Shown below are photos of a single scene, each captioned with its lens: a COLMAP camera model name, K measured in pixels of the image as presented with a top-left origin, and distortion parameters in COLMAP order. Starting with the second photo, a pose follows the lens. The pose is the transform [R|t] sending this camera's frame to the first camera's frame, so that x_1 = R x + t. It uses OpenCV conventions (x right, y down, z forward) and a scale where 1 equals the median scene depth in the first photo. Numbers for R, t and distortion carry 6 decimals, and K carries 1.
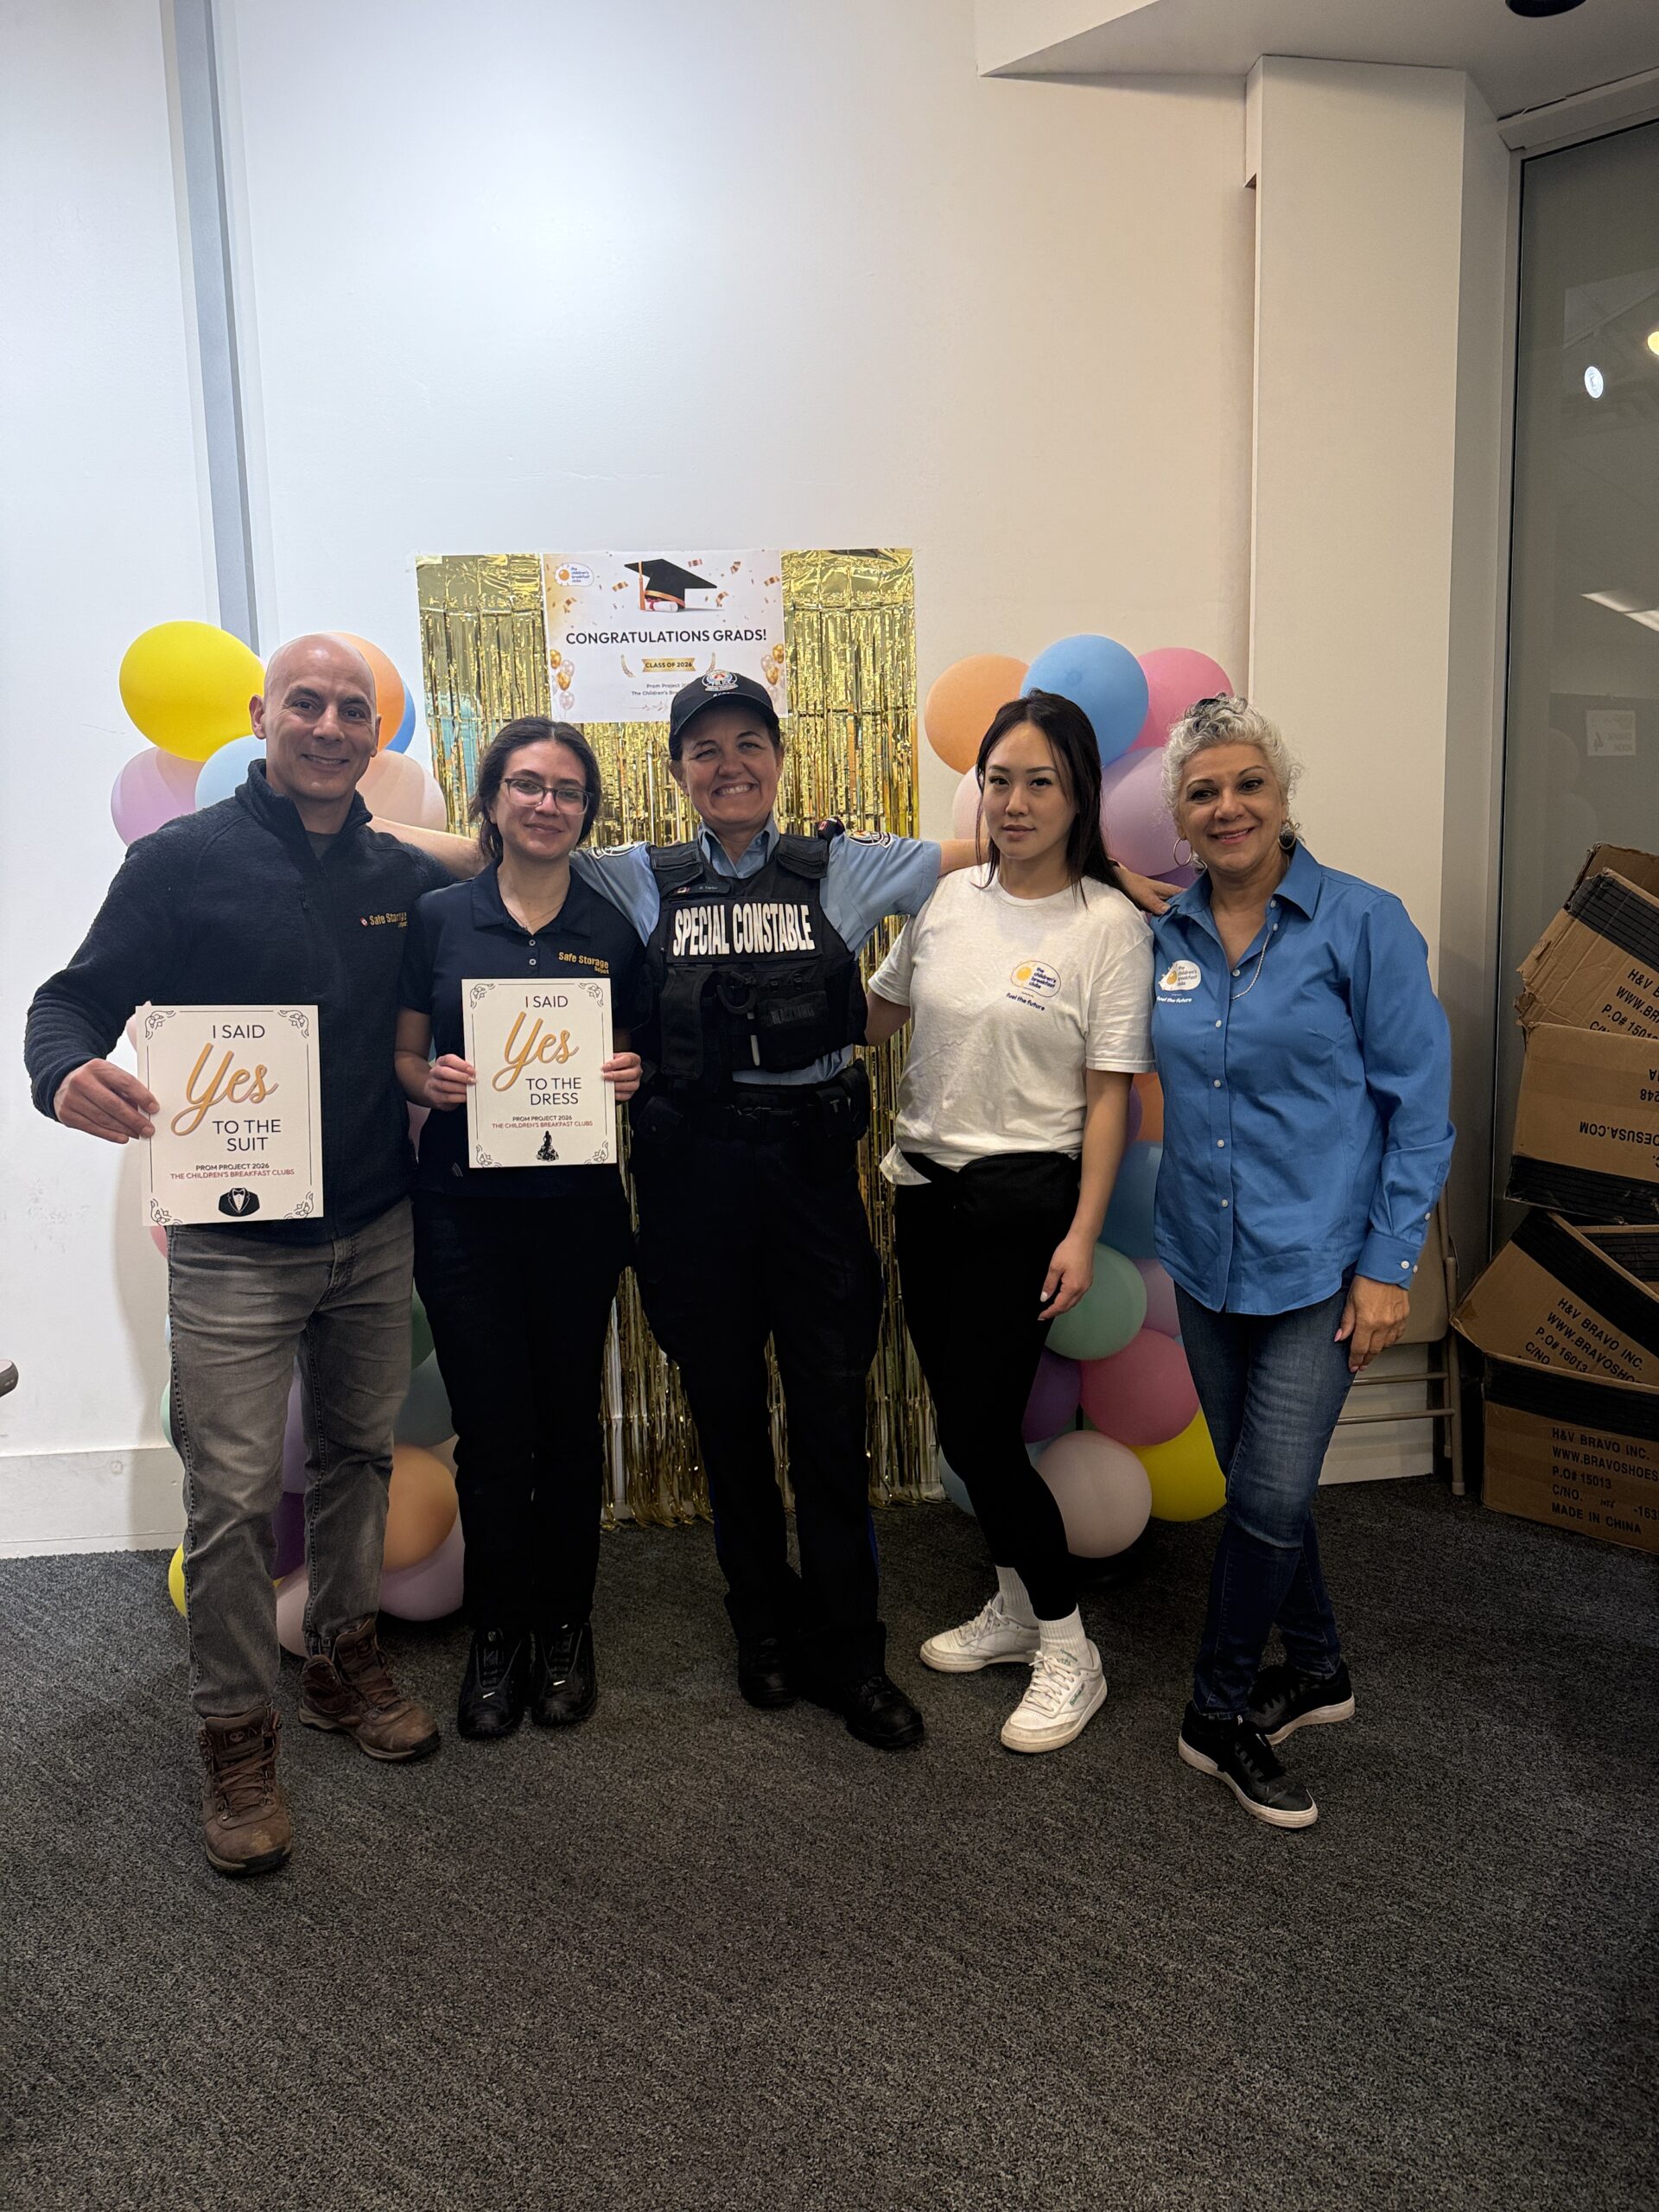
lens RADIAL K [[1569.0, 0, 836.1], [0, 1569.0, 1119.6], [0, 0, 1]] dist [0.011013, -0.016538]
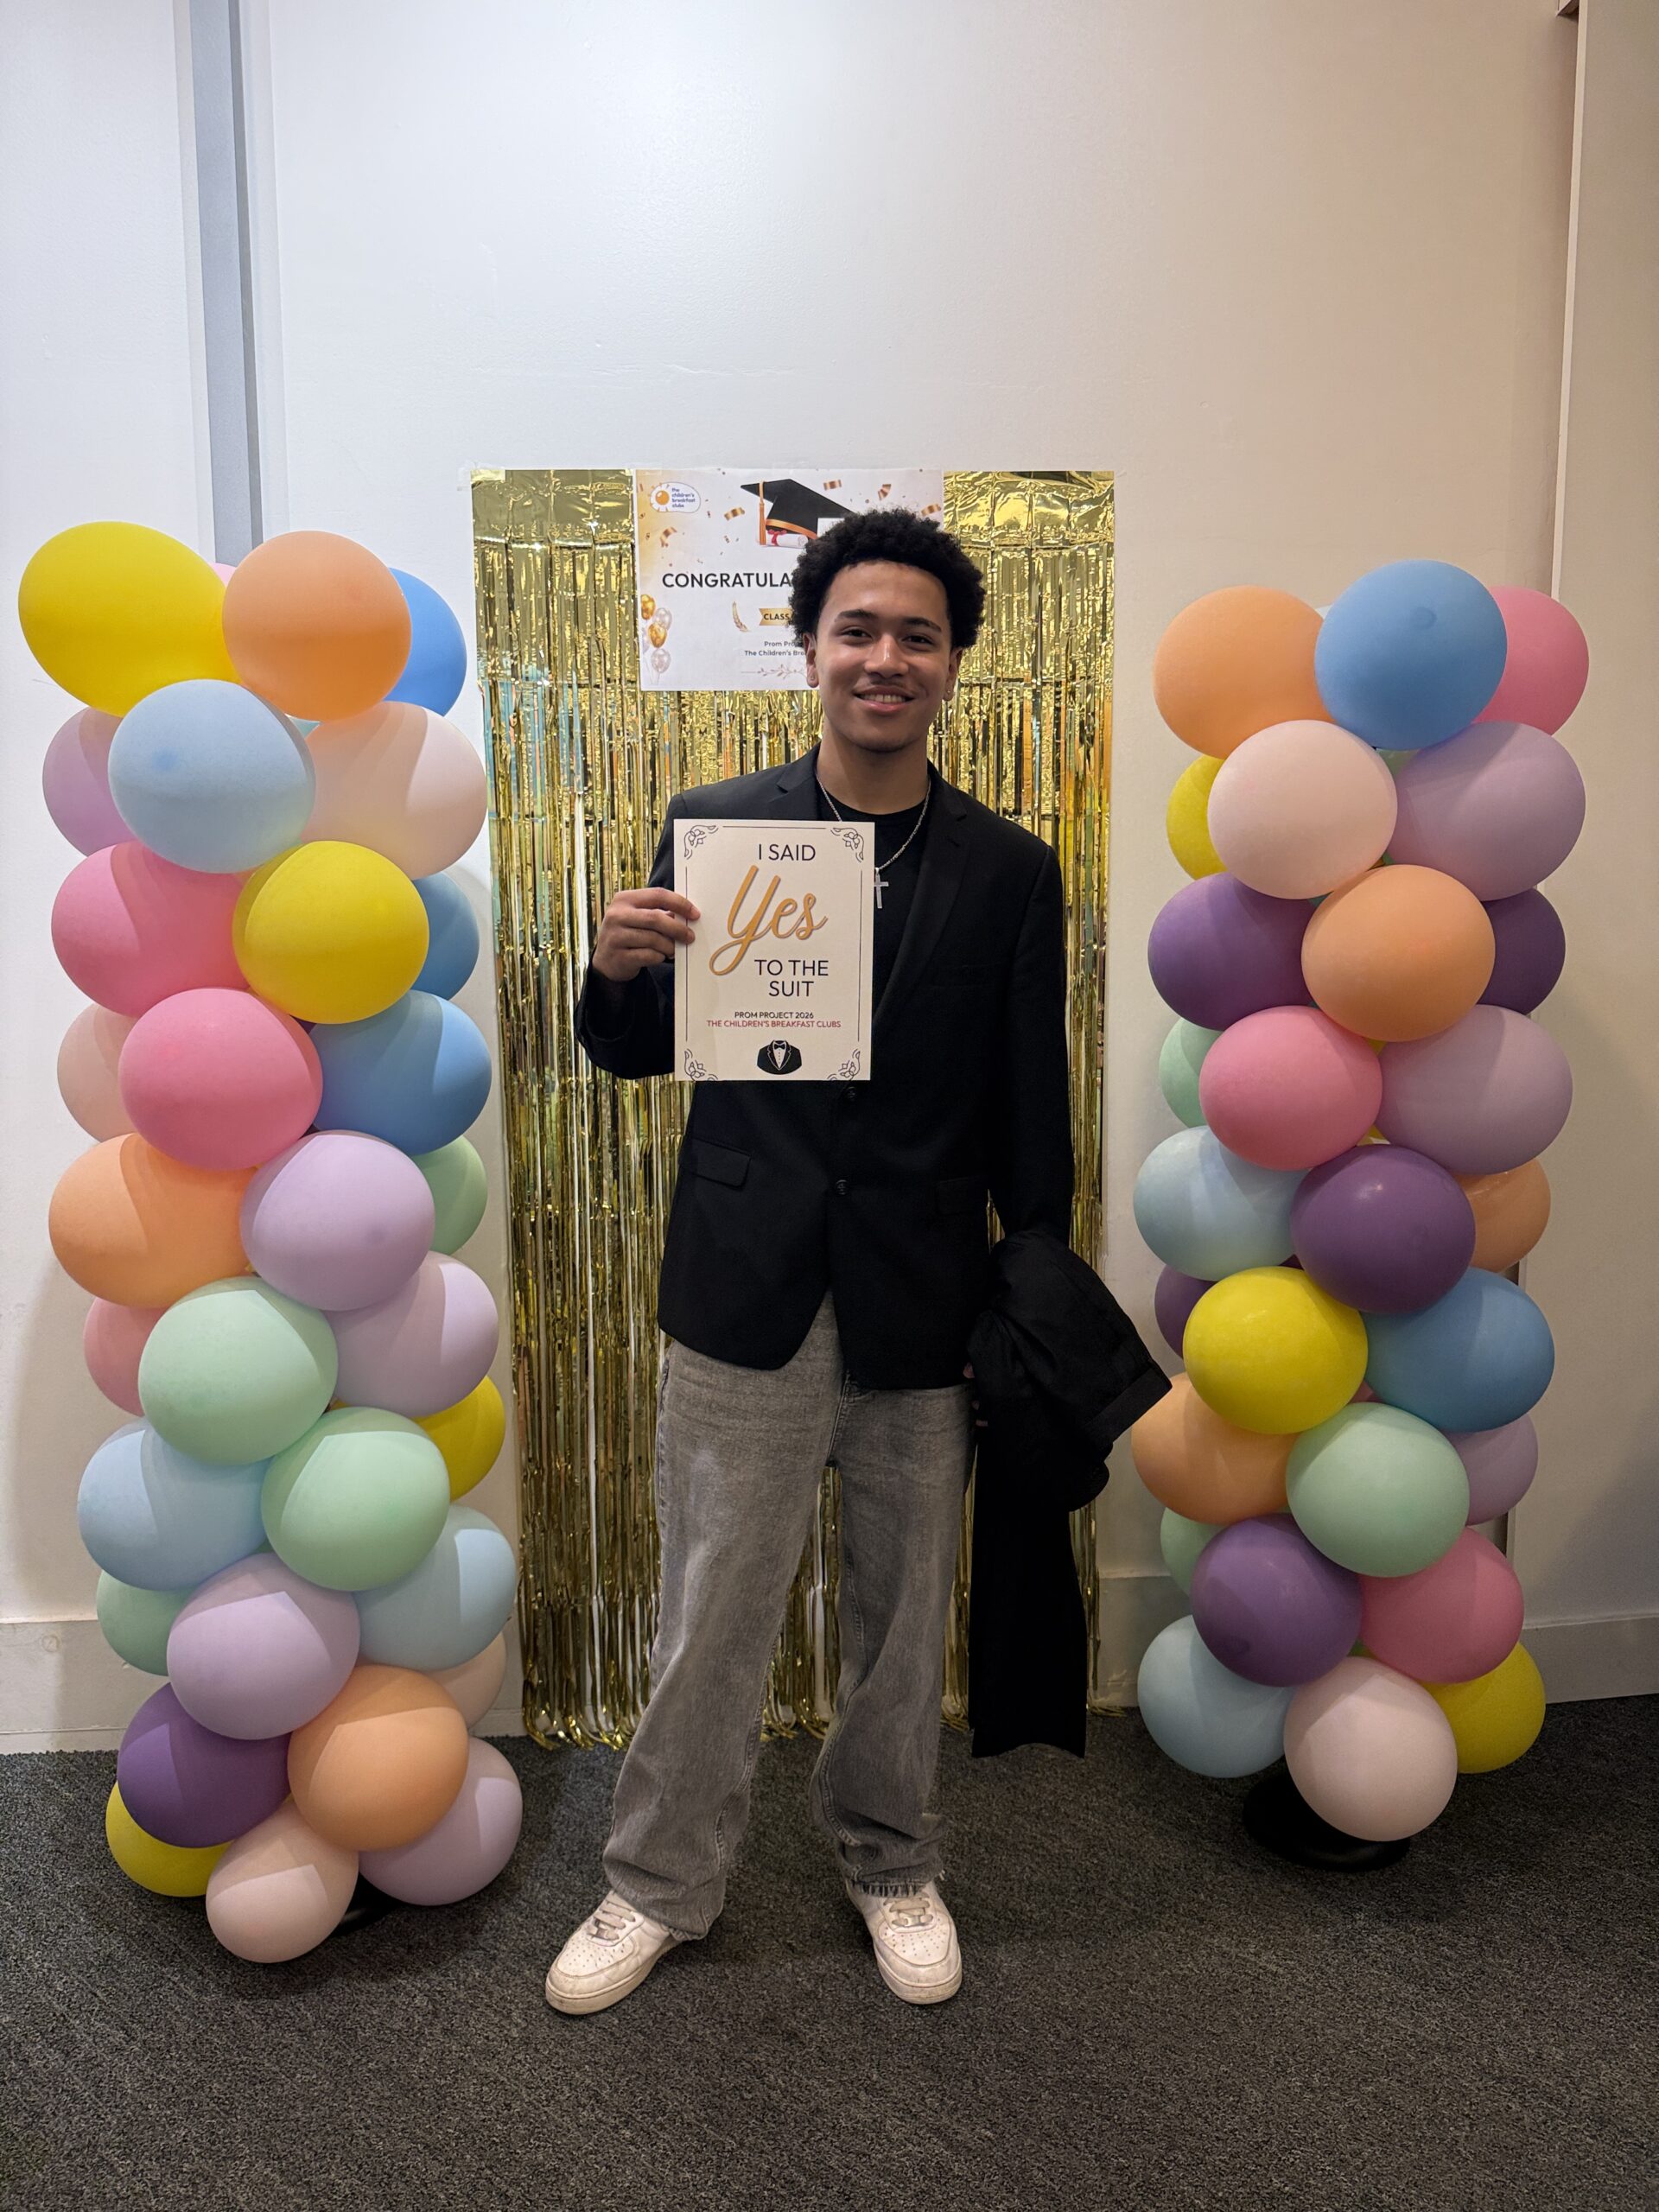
lens RADIAL K [[1569.0, 0, 810.8], [0, 1569.0, 1104.3], [0, 0, 1]] dist [0.011013, -0.016538]
pose [[0.999403, 0.018838, -0.028954, -0.072930], [-0.019748, 0.999310, -0.031468, -0.027911], [0.028341, 0.032021, 0.999085, 0.245514]]
